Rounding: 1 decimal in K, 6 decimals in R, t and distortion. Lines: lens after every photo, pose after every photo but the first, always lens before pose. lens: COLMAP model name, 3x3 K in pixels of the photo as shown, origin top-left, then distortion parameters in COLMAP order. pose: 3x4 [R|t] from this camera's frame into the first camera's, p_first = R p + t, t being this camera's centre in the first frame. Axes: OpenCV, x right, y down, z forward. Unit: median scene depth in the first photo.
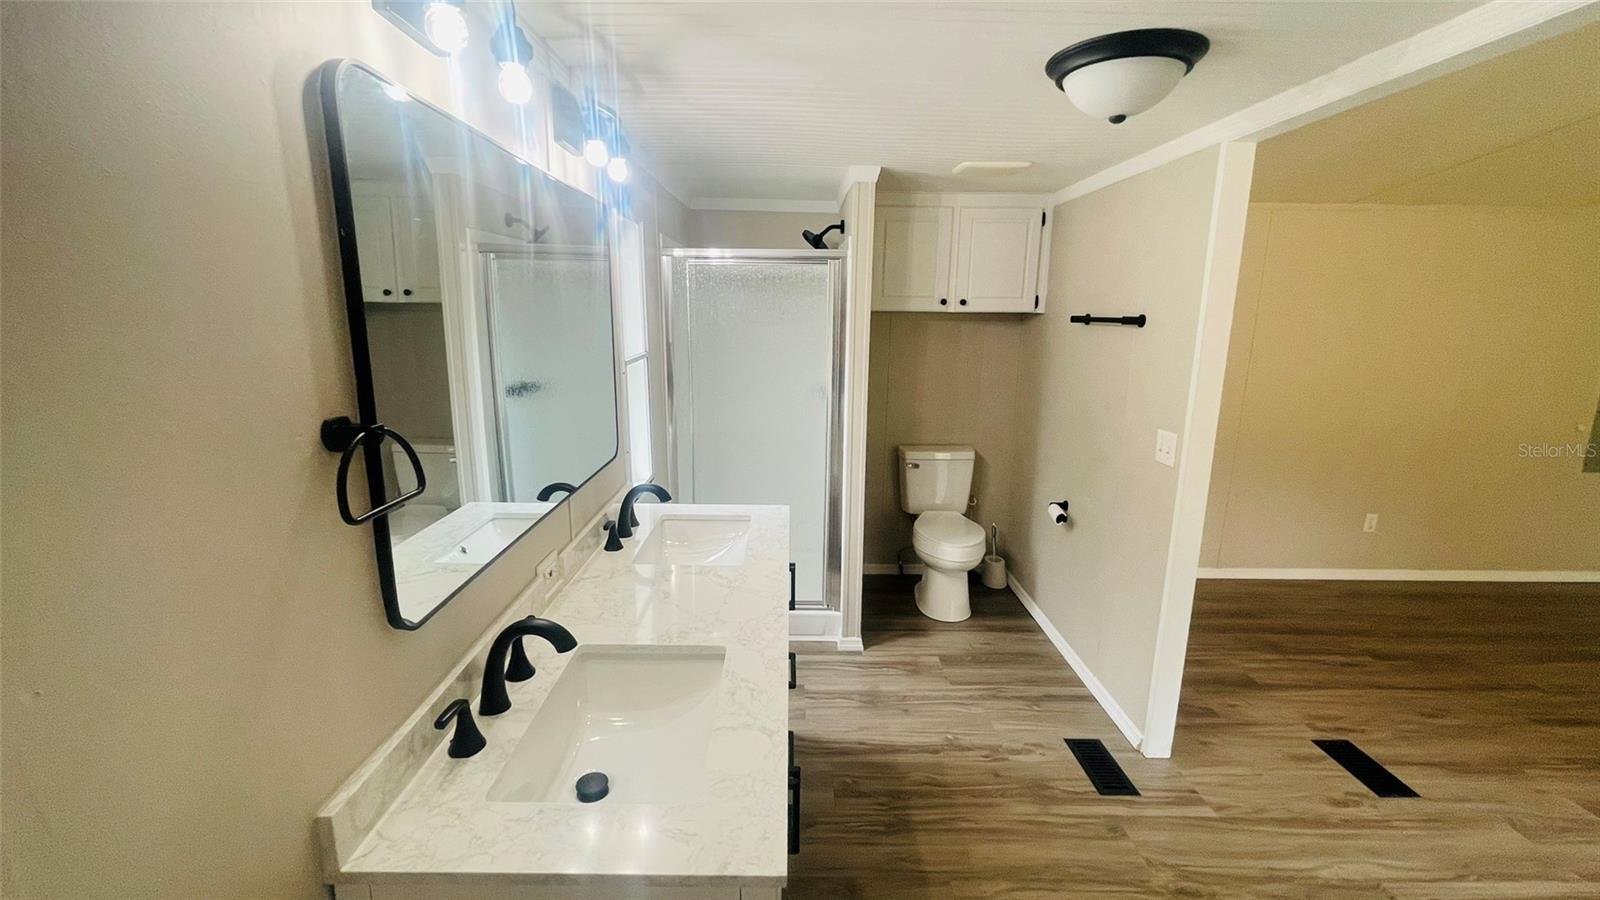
lens RADIAL K [[650.1, 0, 793.3], [0, 650.1, 446.3], [0, 0, 1]] dist [-0.002433, -0.000225]
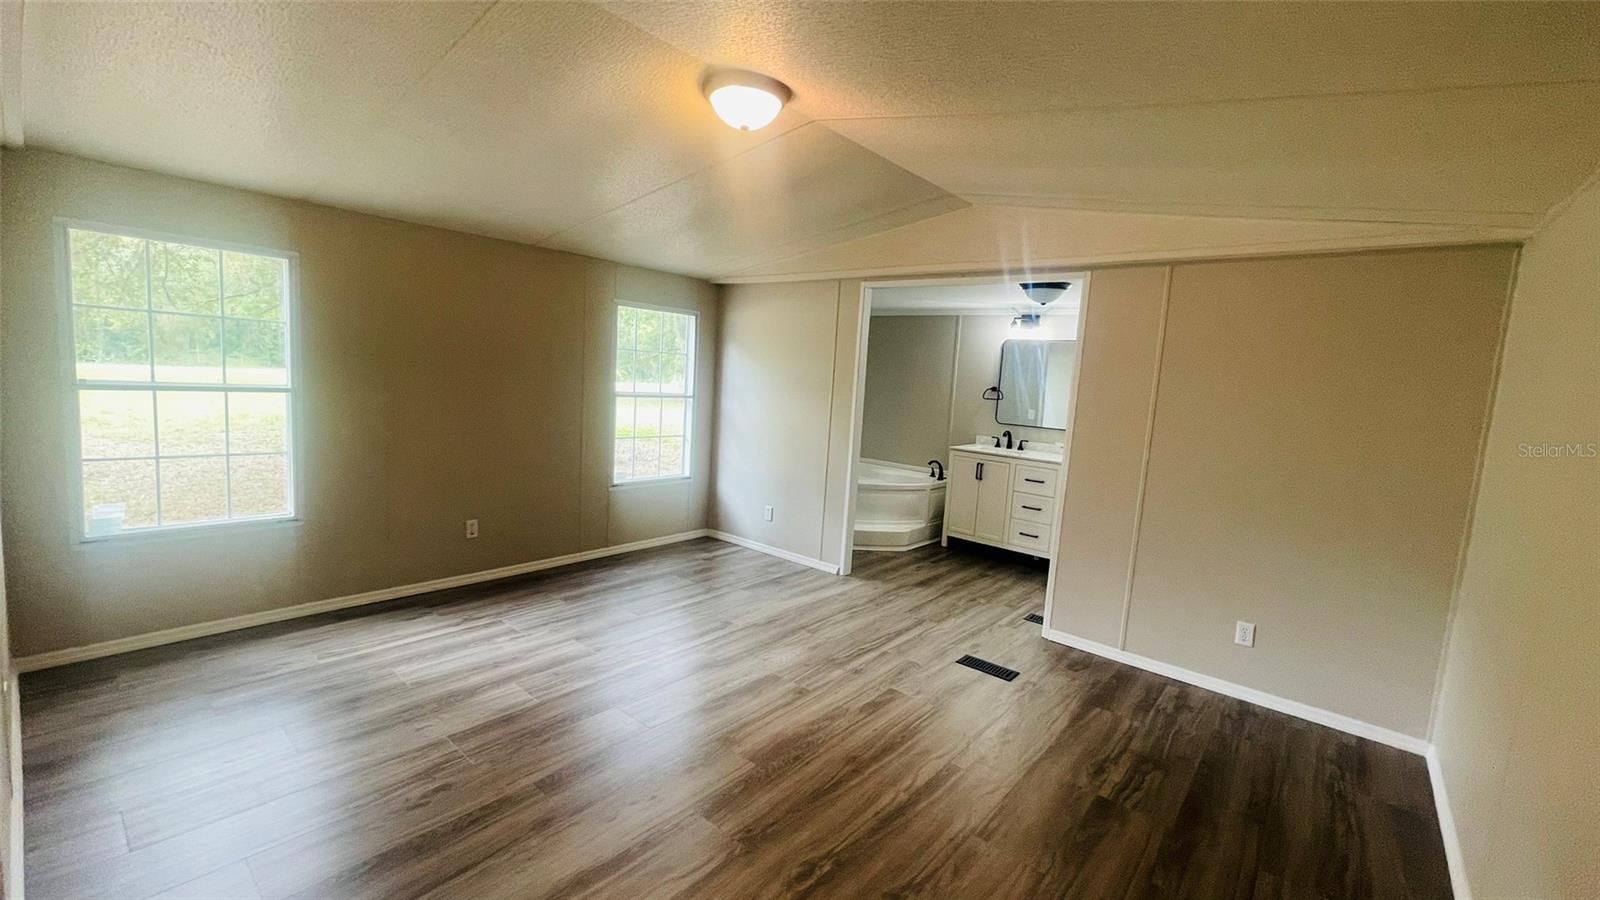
lens RADIAL K [[650.1, 0, 793.3], [0, 650.1, 446.3], [0, 0, 1]] dist [-0.002433, -0.000225]
pose [[-0.647771, 0.040670, -0.760748, 1.842672], [-0.223505, 0.944488, 0.240807, -0.186057], [0.728311, 0.326019, -0.602722, 1.146909]]
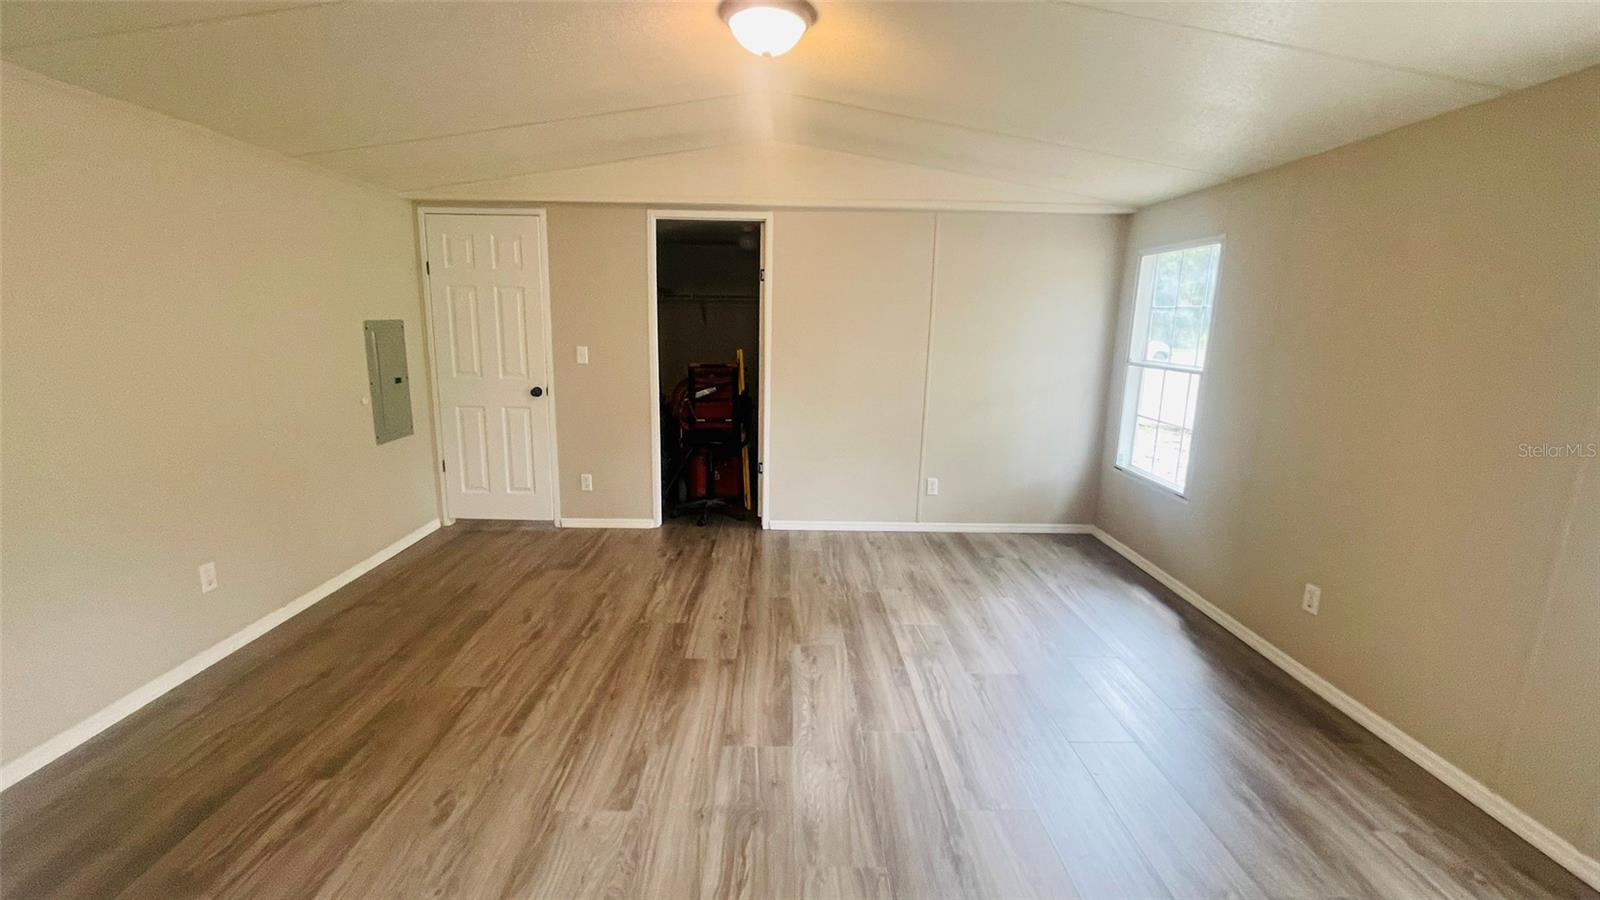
lens RADIAL K [[650.1, 0, 793.3], [0, 650.1, 446.3], [0, 0, 1]] dist [-0.002433, -0.000225]
pose [[-0.015496, -0.200982, 0.979472, 0.325324], [0.189212, 0.961301, 0.200247, -0.049254], [-0.981814, 0.188431, 0.023132, 0.483415]]
